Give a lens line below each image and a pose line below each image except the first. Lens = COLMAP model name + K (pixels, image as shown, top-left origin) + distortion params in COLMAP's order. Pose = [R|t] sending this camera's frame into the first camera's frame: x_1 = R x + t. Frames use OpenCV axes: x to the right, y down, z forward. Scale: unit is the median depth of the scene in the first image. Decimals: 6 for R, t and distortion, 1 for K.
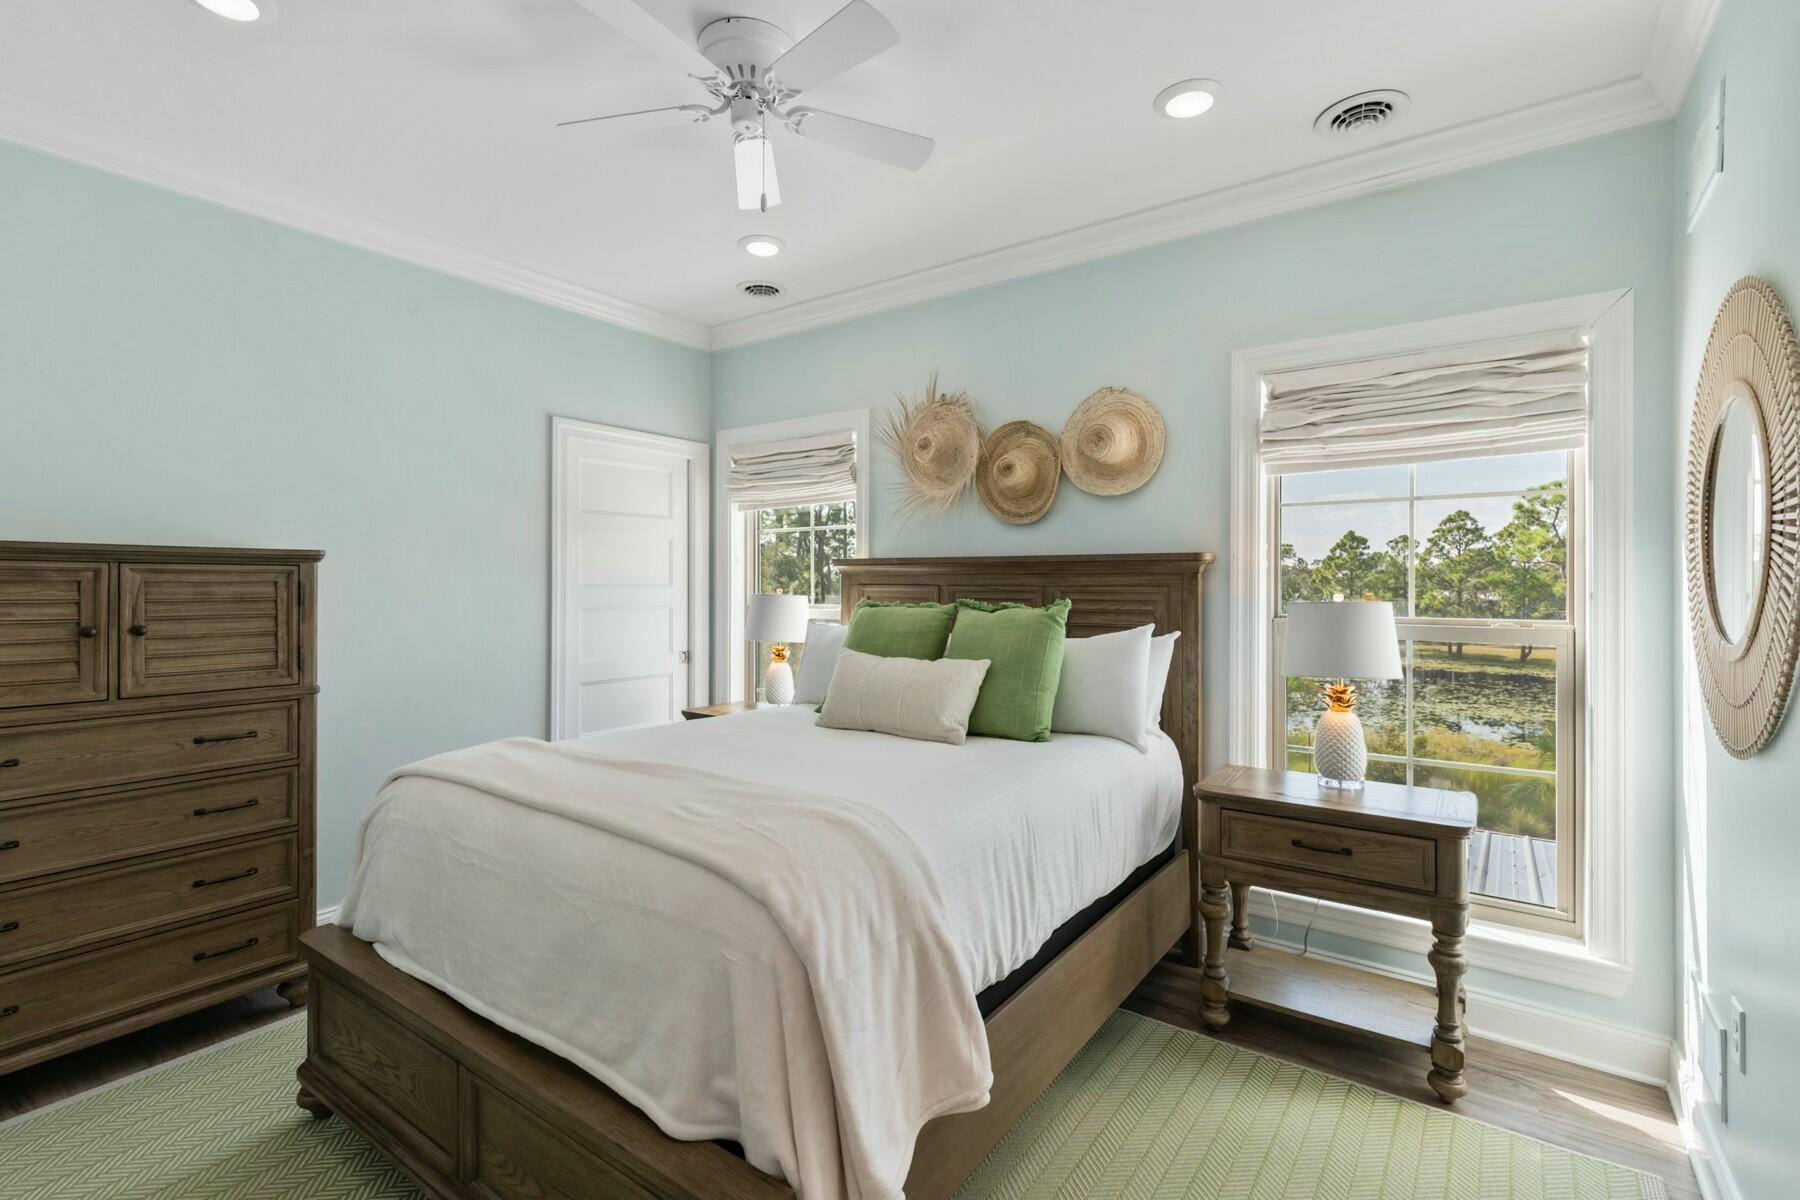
lens RADIAL K [[820.8, 0, 898.4], [0, 820.8, 586.5], [0, 0, 1]] dist [0.002965, 0.000408]
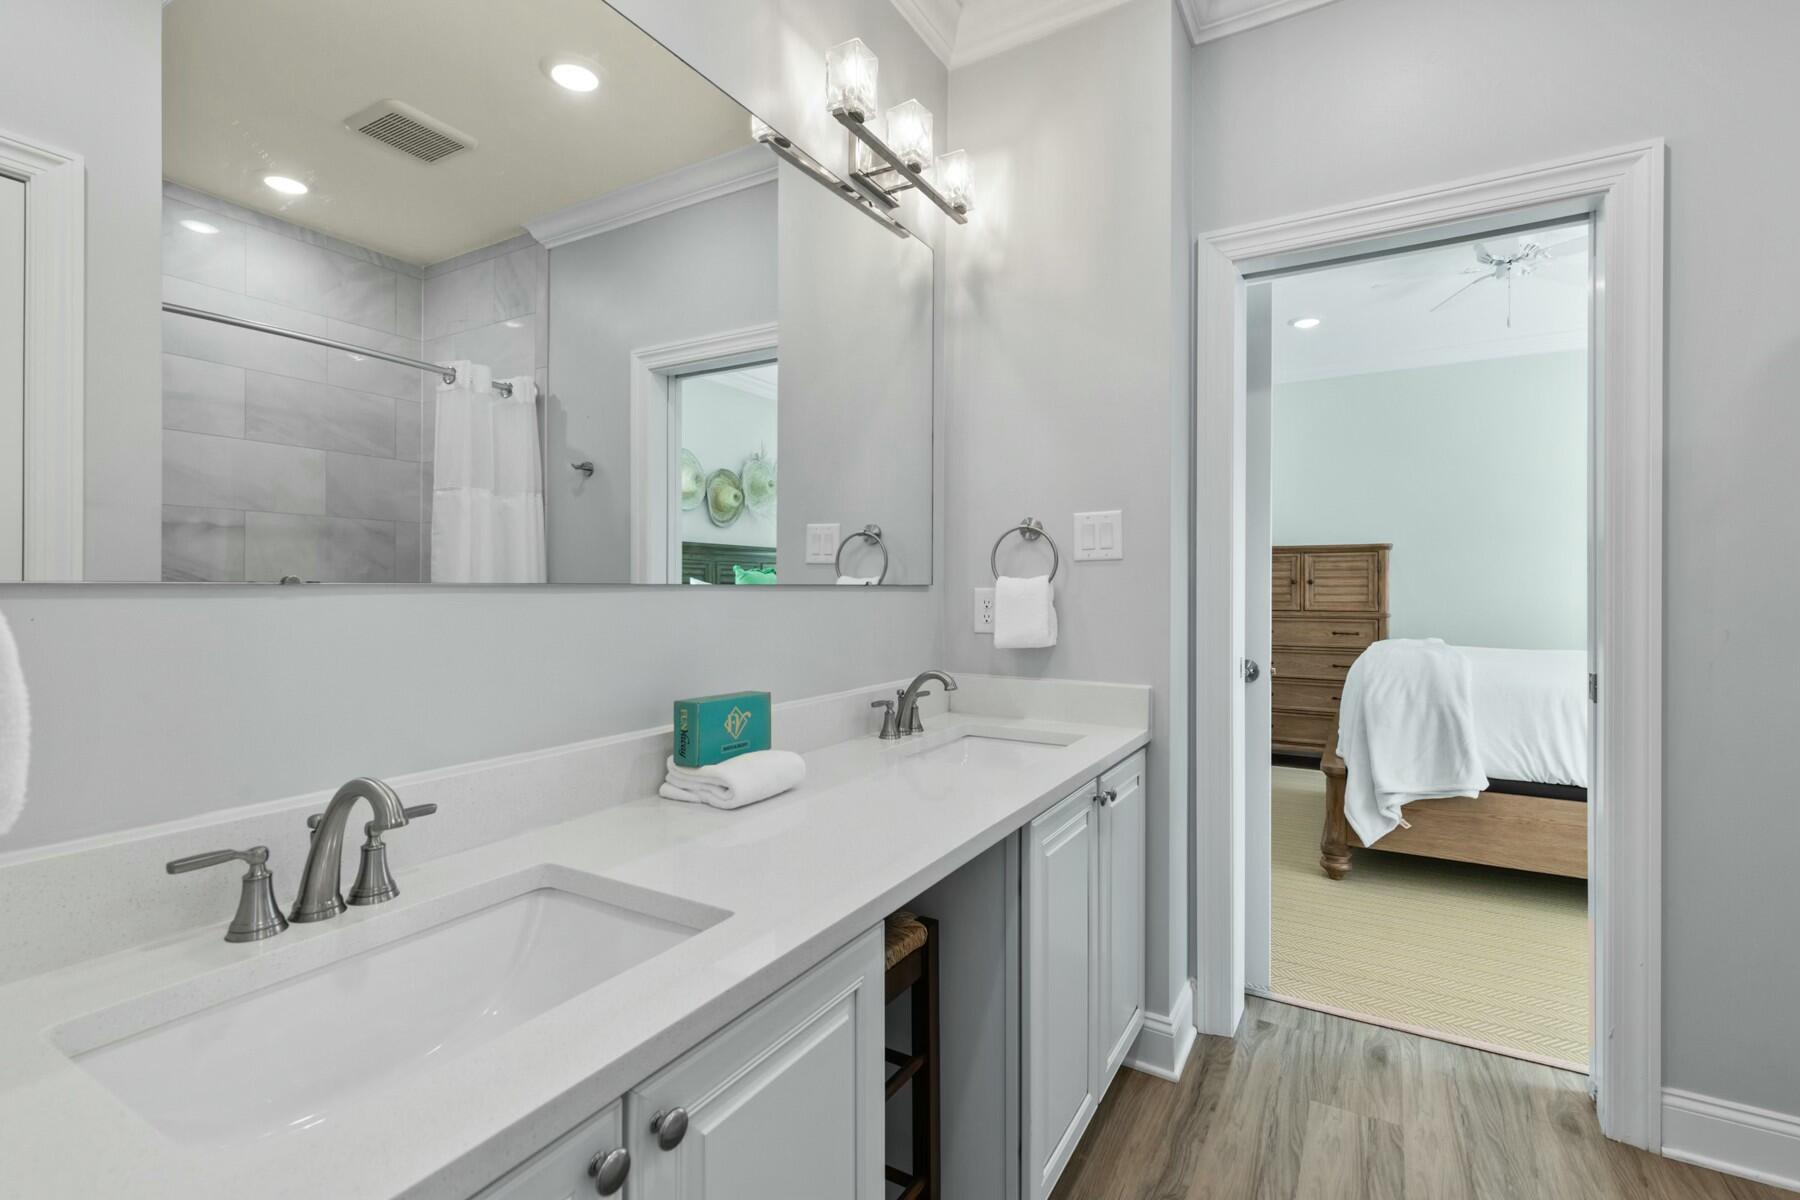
lens RADIAL K [[820.8, 0, 901.0], [0, 820.8, 591.2], [0, 0, 1]] dist [0.002965, 0.000408]
pose [[0.100336, 0.004819, -0.994942, 1.276276], [-0.004073, 0.999982, 0.004433, 0.073330], [0.994945, 0.003608, 0.100354, -0.392455]]
